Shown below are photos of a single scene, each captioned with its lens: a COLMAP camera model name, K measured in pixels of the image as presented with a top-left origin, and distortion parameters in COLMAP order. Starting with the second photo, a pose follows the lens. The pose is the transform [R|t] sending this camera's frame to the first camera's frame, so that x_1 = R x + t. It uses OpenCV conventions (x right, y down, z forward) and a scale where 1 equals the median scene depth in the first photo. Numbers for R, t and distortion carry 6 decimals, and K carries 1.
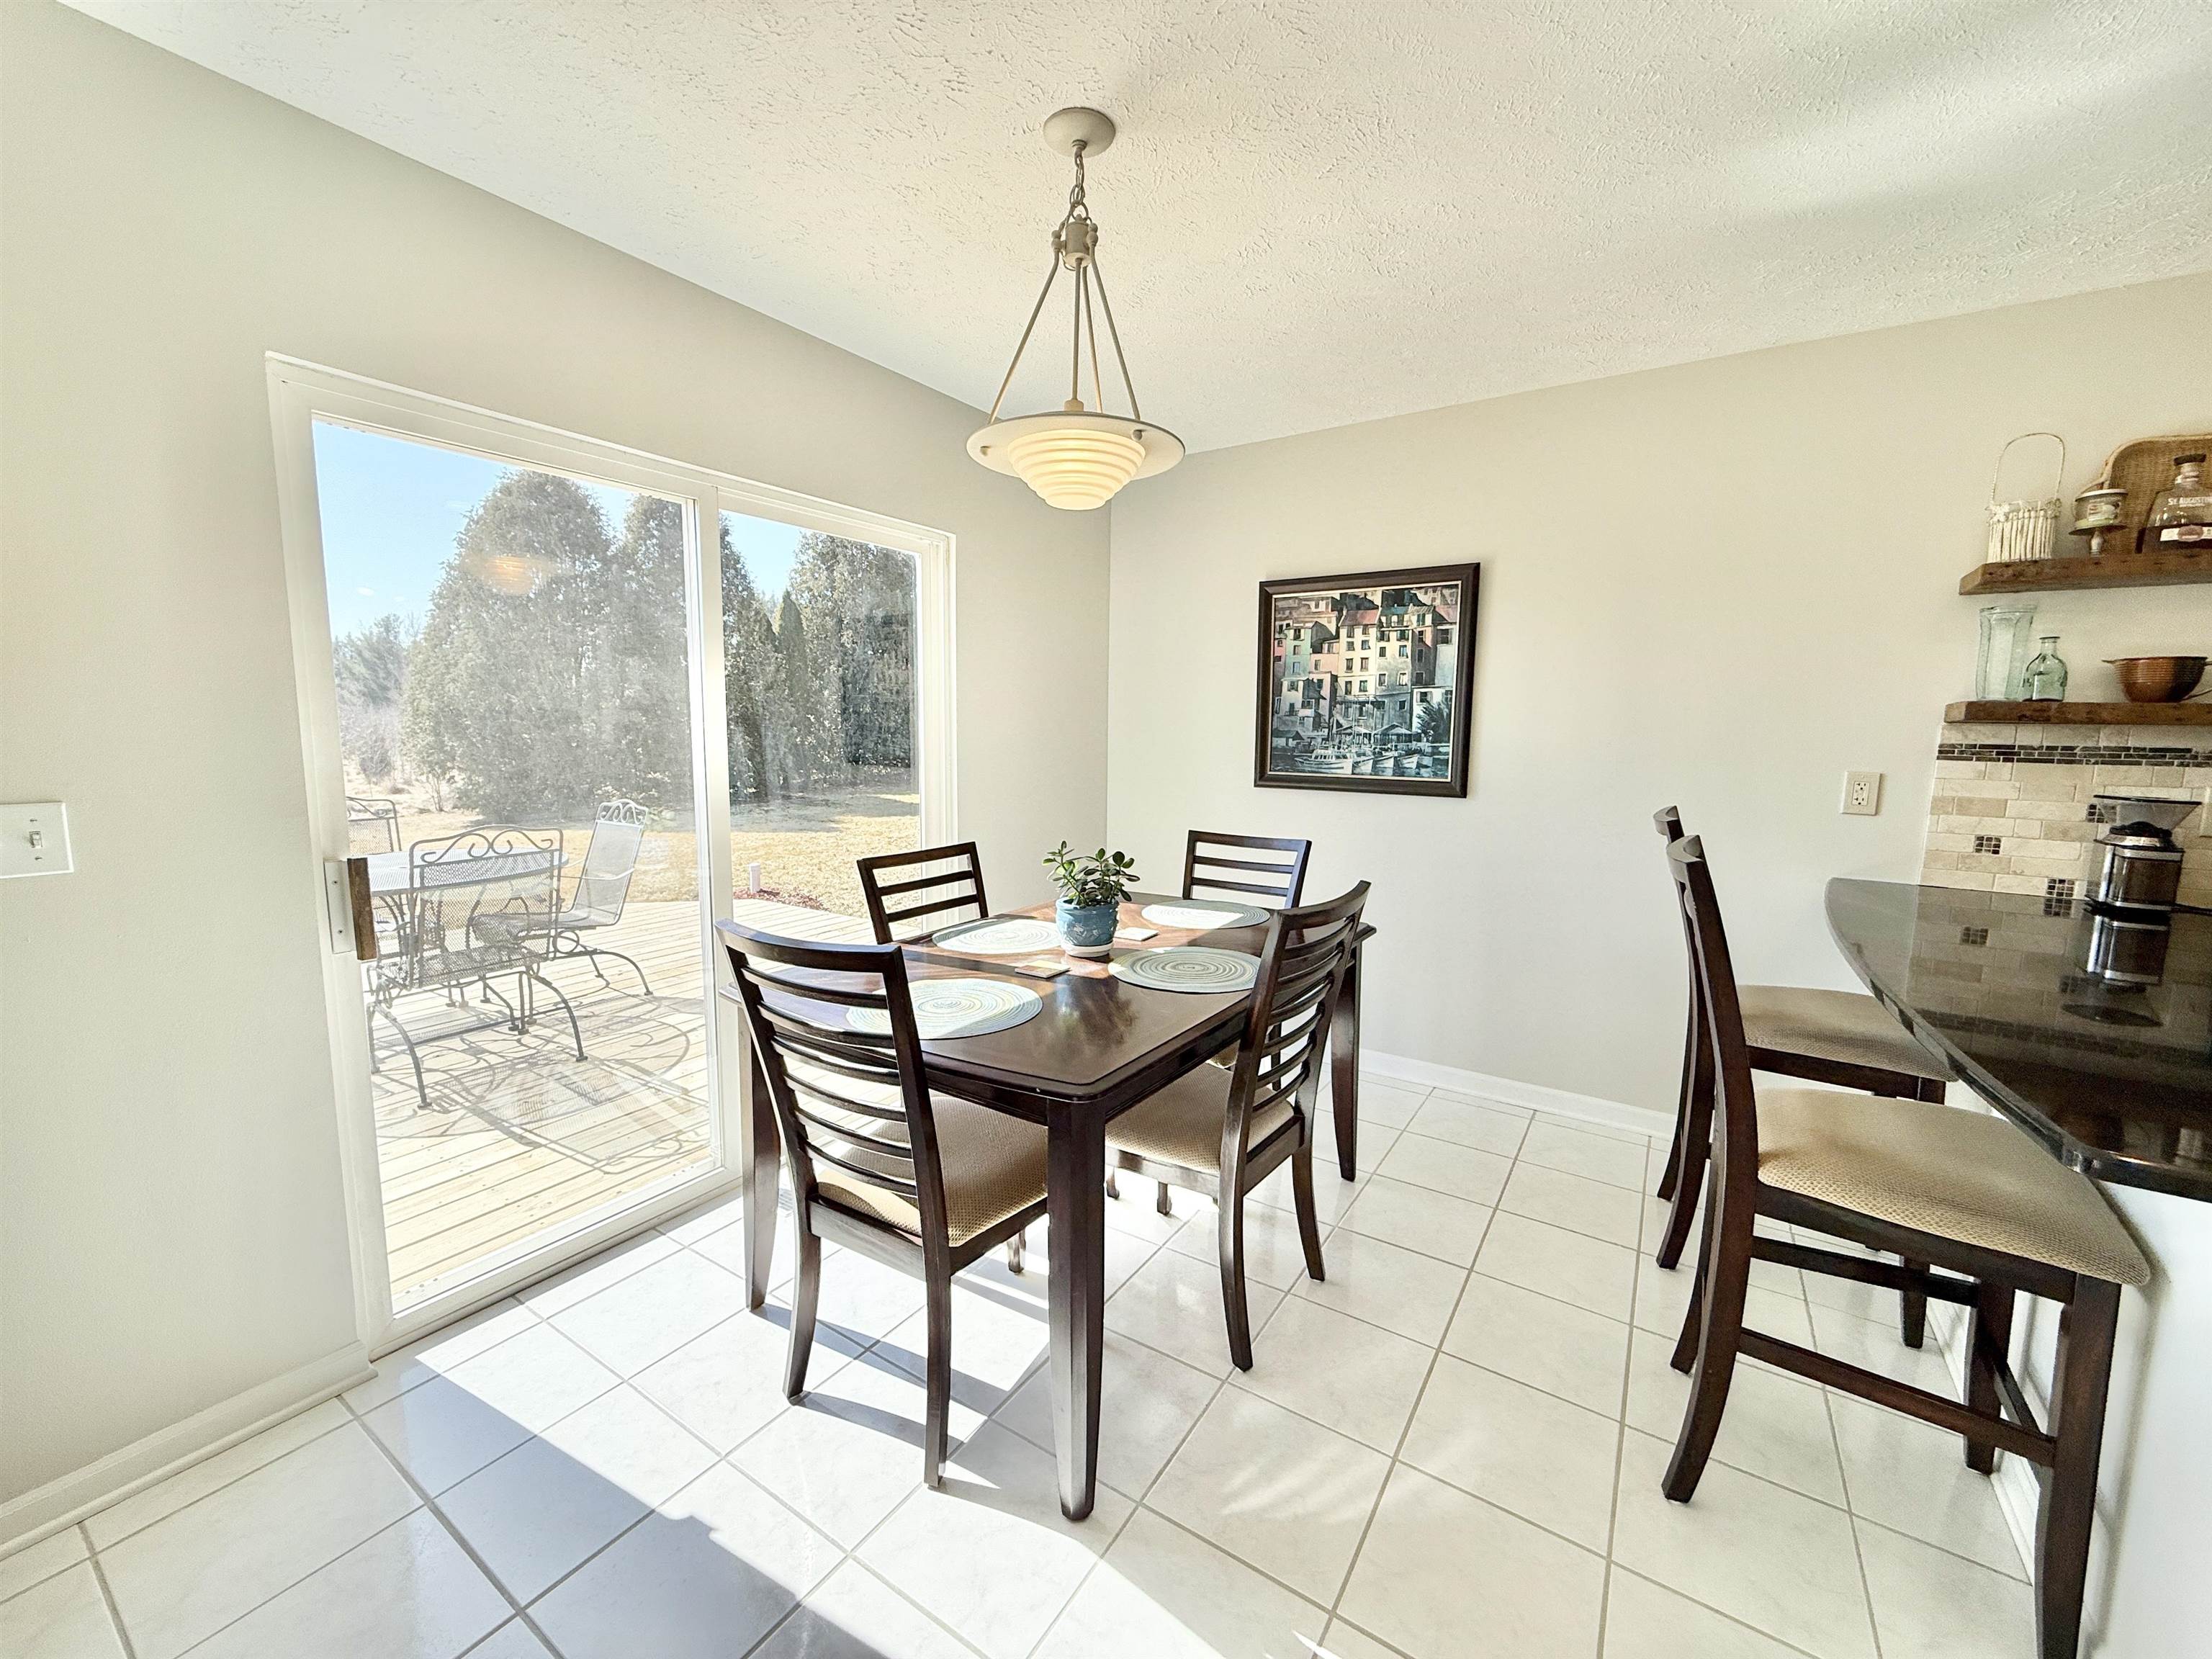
lens RADIAL K [[882.1, 0, 1104.4], [0, 882.1, 829.8], [0, 0, 1]] dist [0.003495, -0.000759]
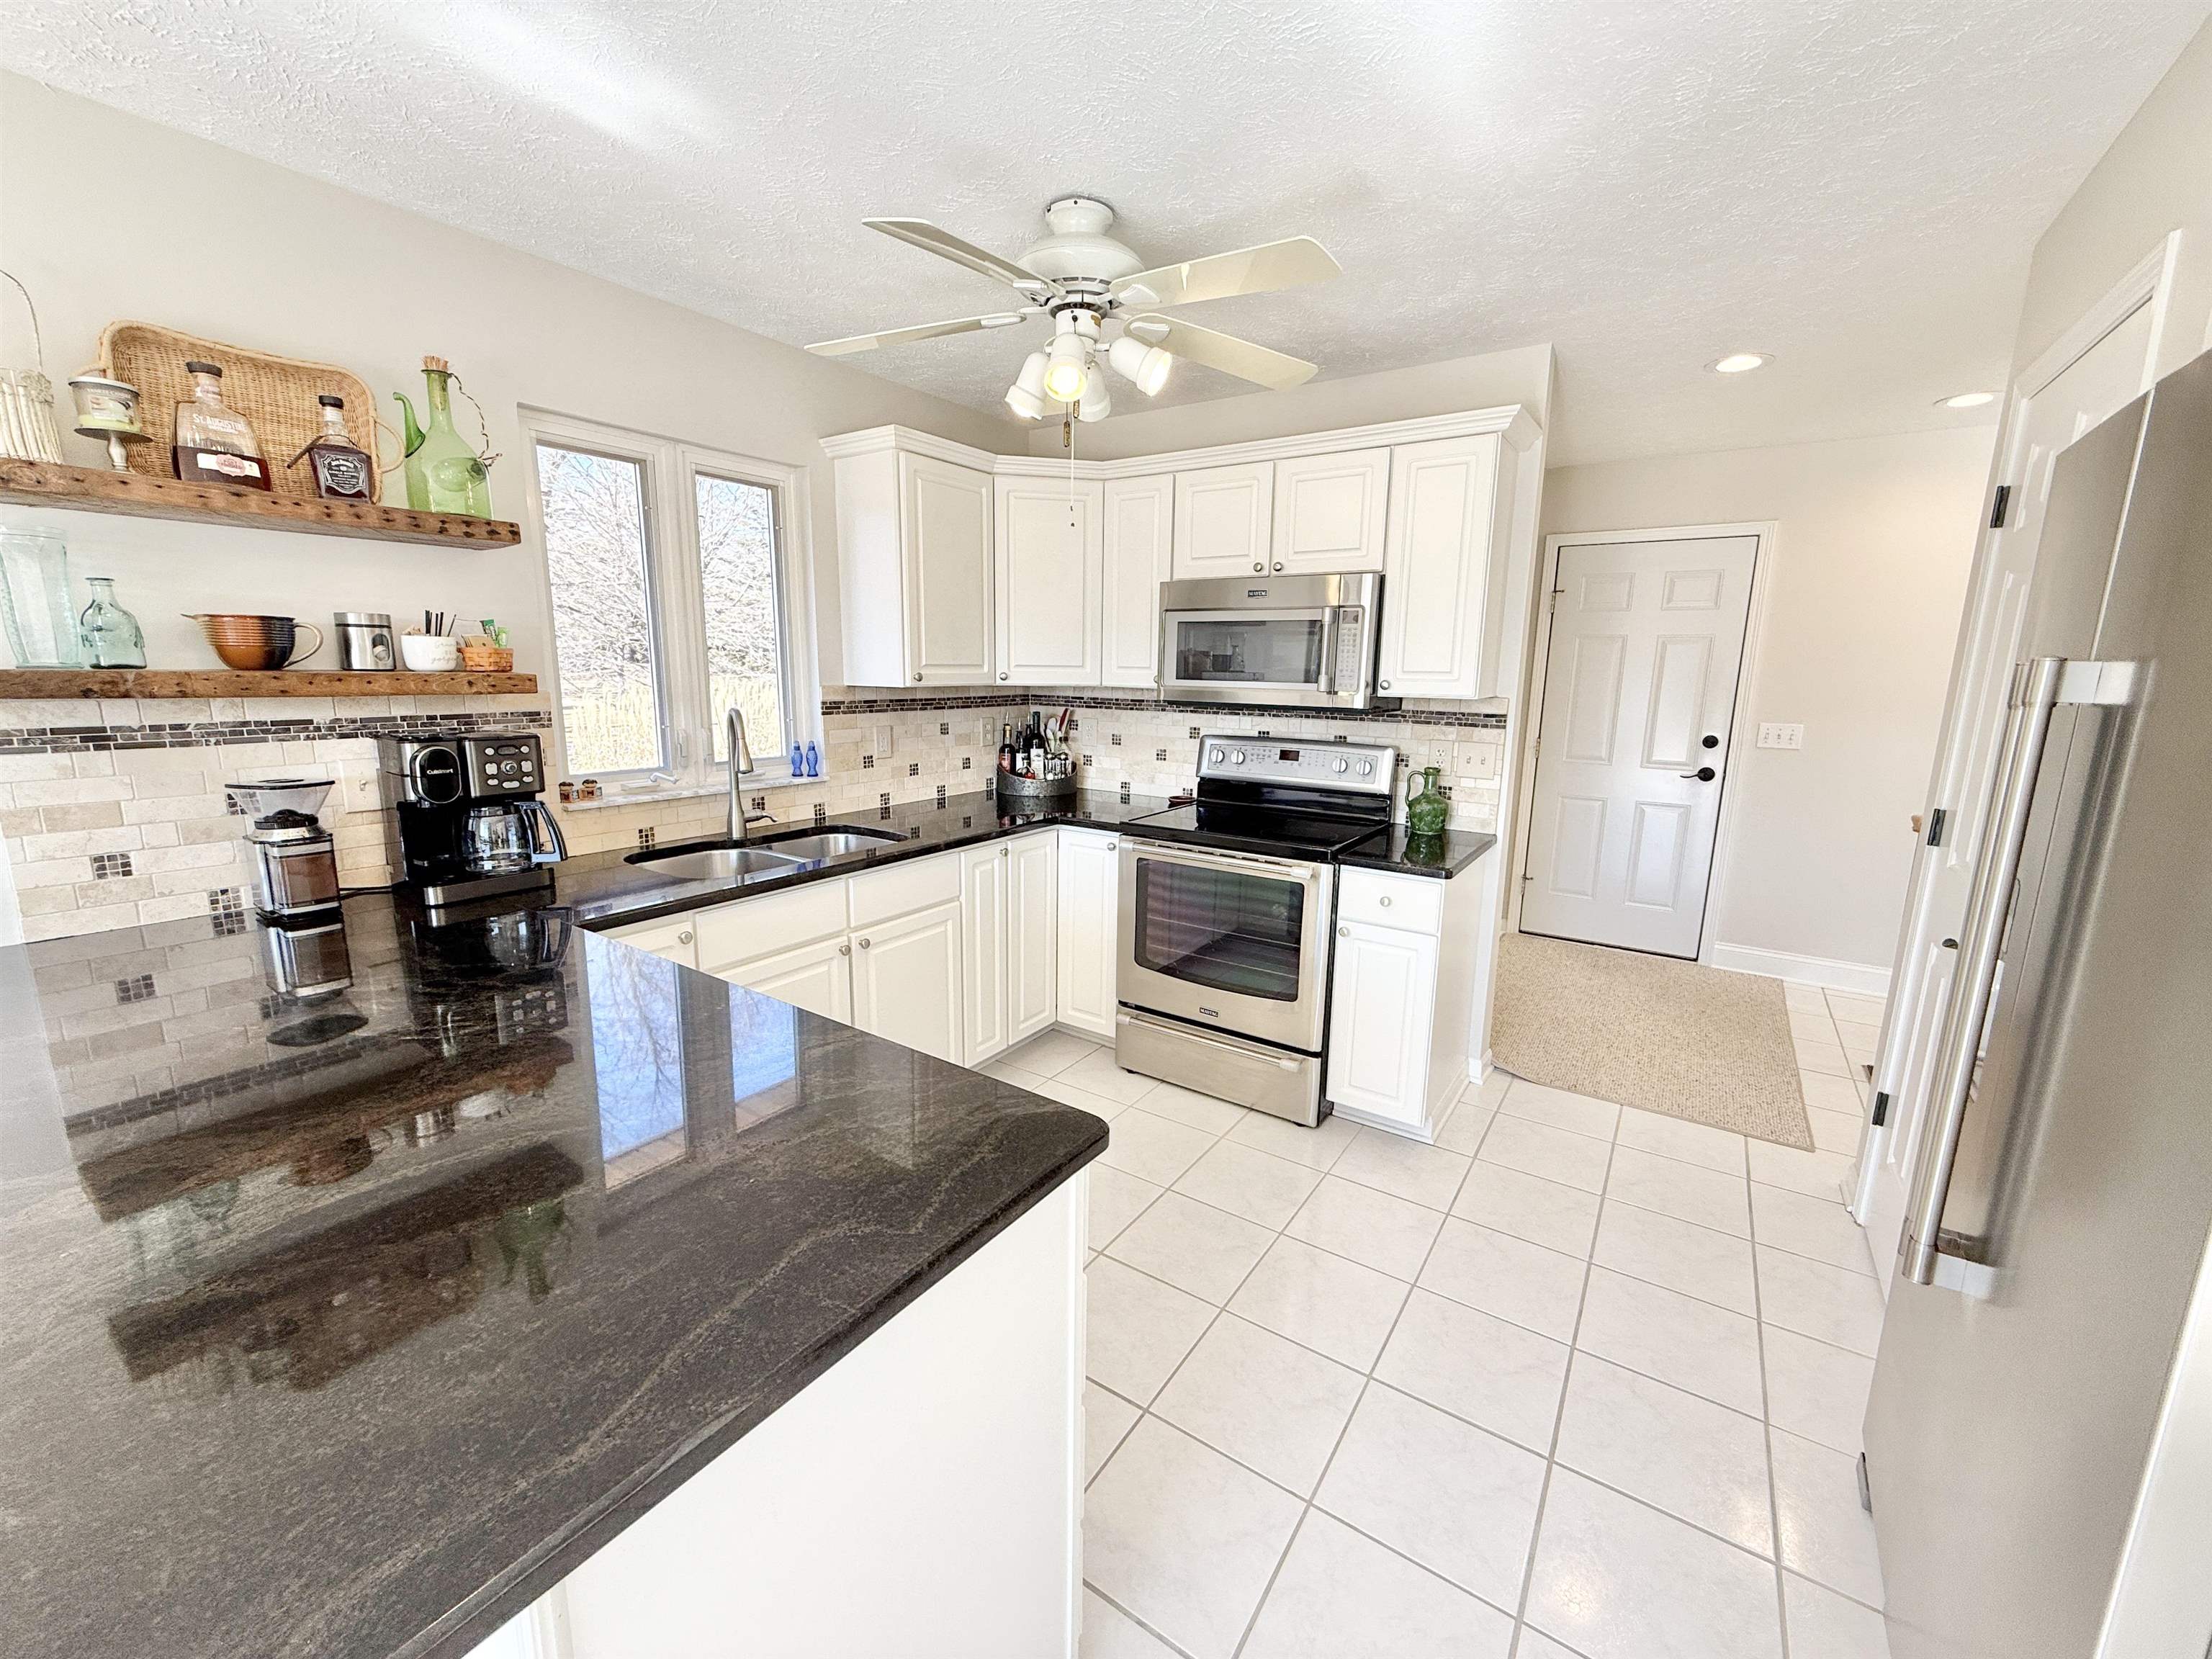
lens RADIAL K [[882.1, 0, 1100.0], [0, 882.1, 828.1], [0, 0, 1]] dist [0.003495, -0.000759]
pose [[0.018400, -0.199865, 0.979651, 0.311578], [0.108191, 0.974461, 0.196775, -0.067540], [-0.993960, 0.102368, 0.039554, 0.166486]]
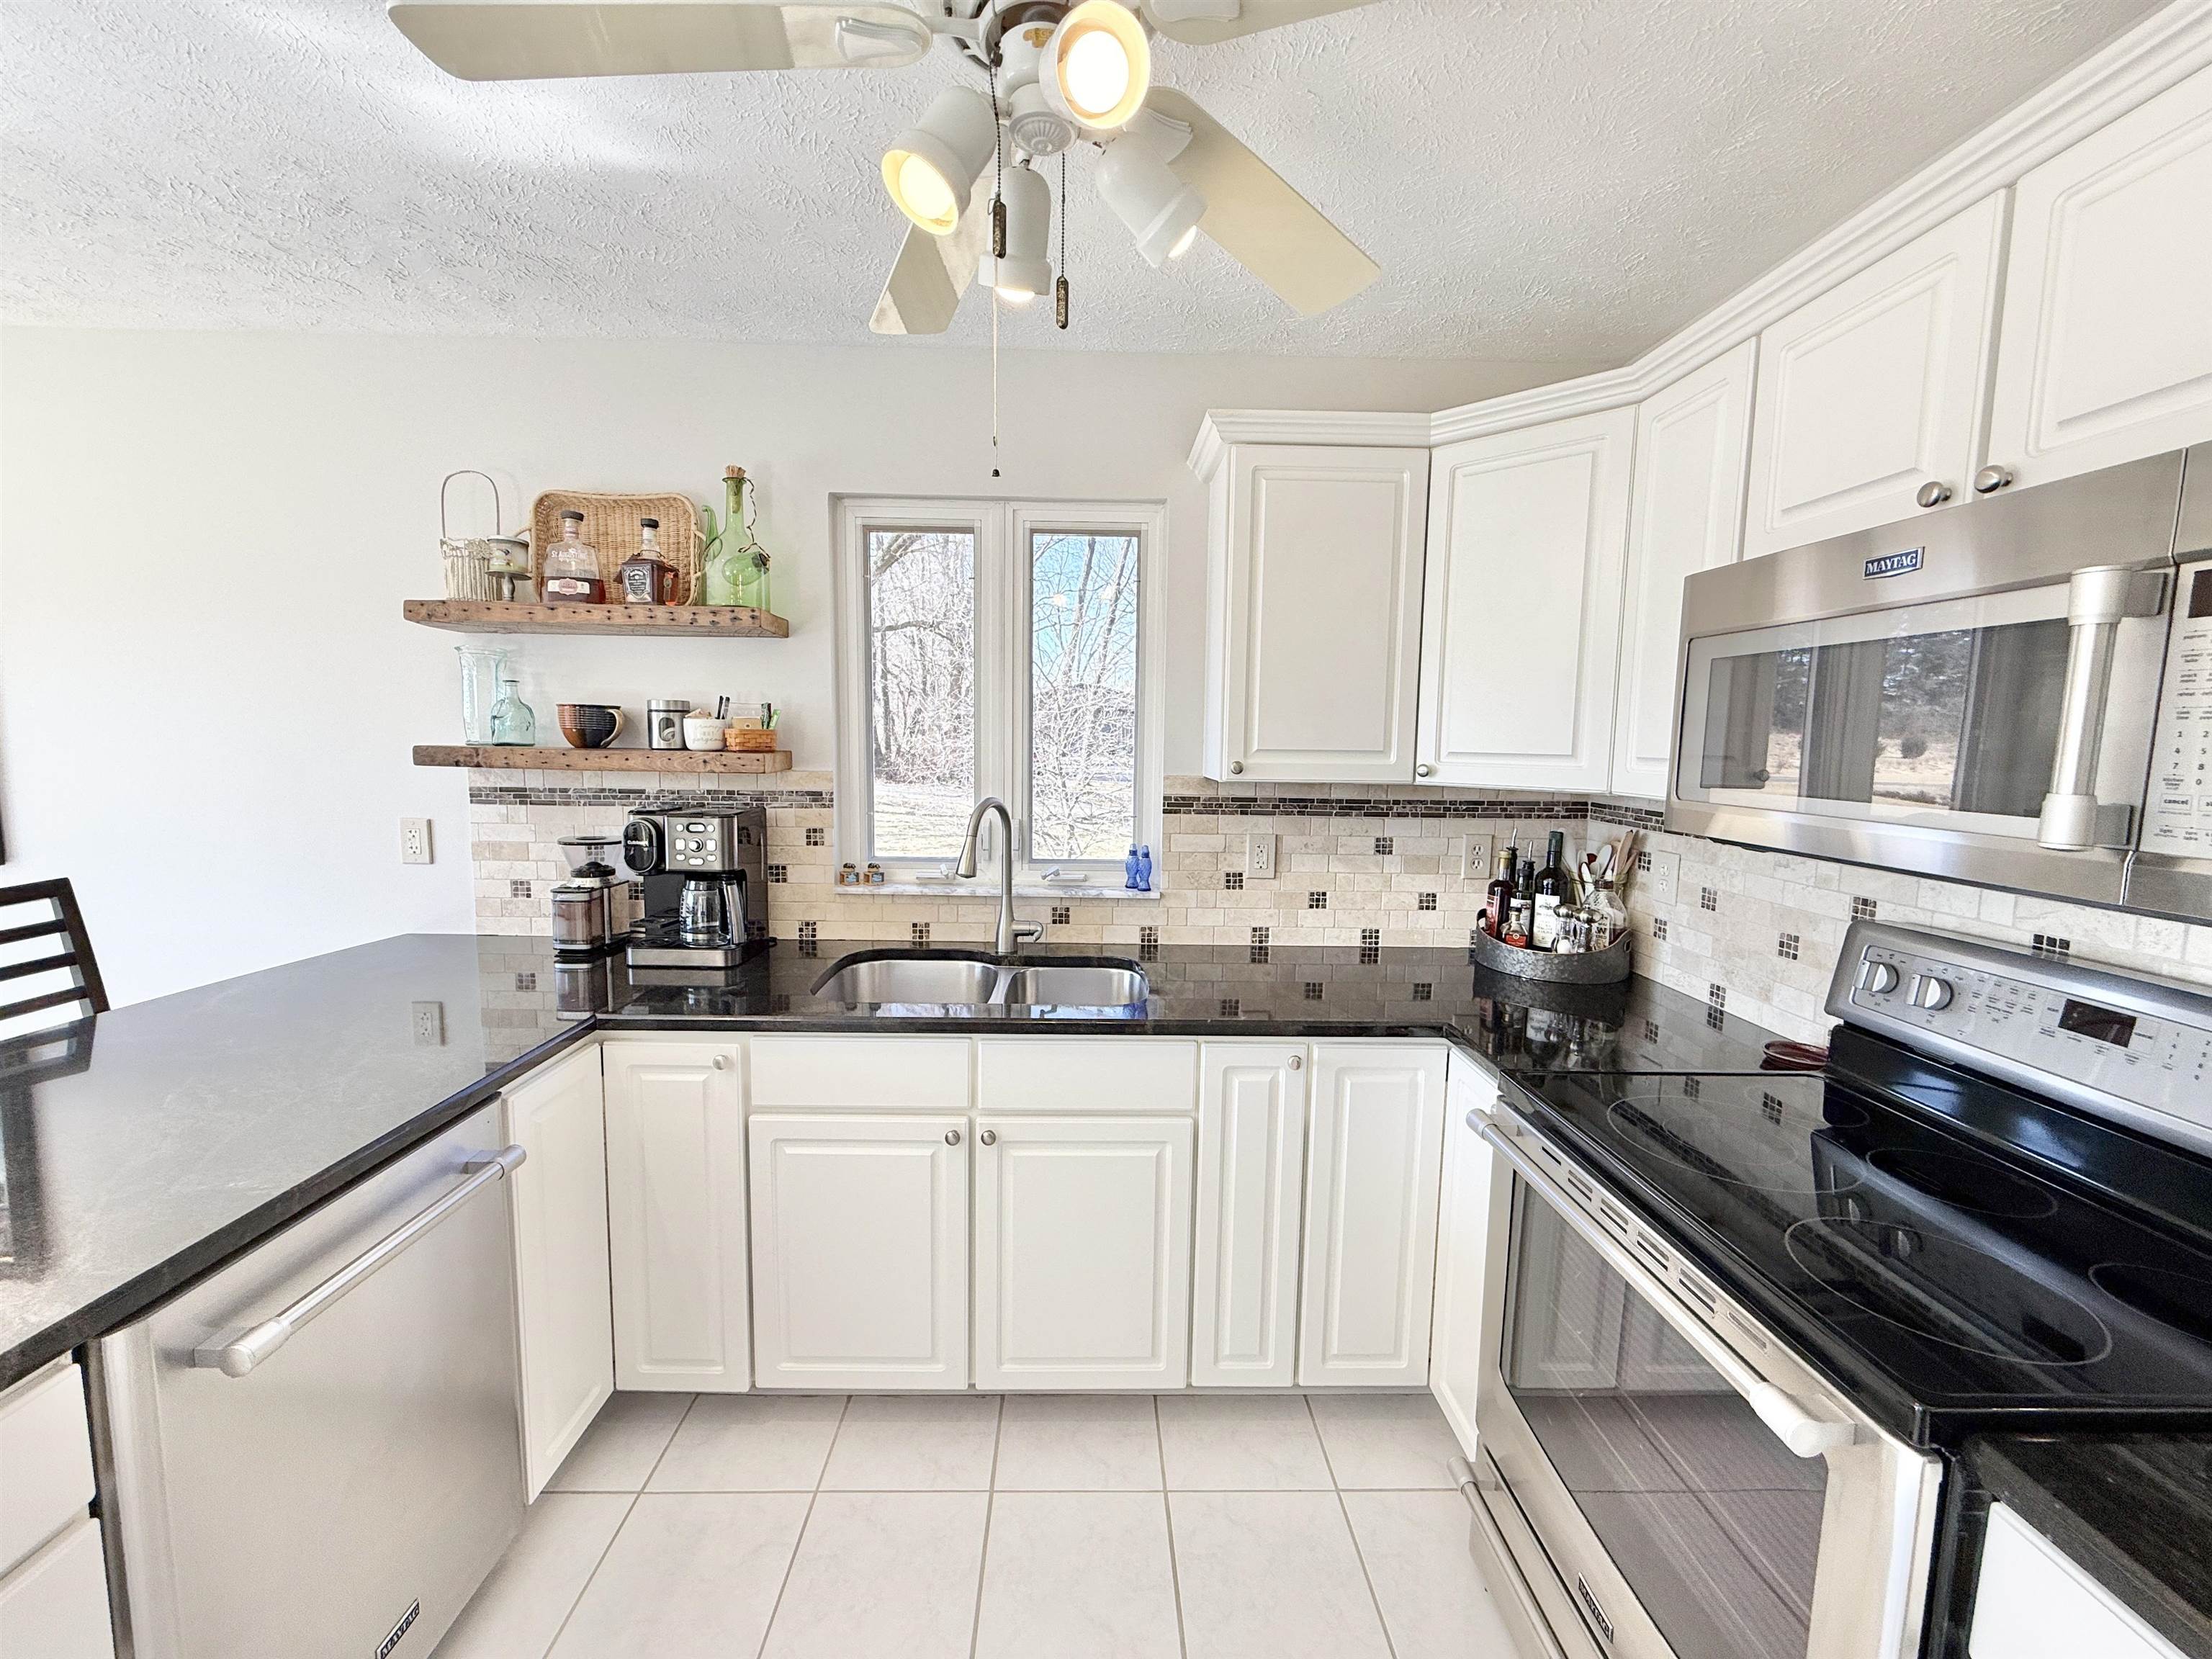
lens RADIAL K [[882.1, 0, 1101.9], [0, 882.1, 830.1], [0, 0, 1]] dist [0.003495, -0.000759]
pose [[0.825640, -0.064104, 0.560544, 0.982744], [0.066503, 0.997656, 0.016138, -0.021026], [-0.560265, 0.023954, 0.827967, -0.174097]]
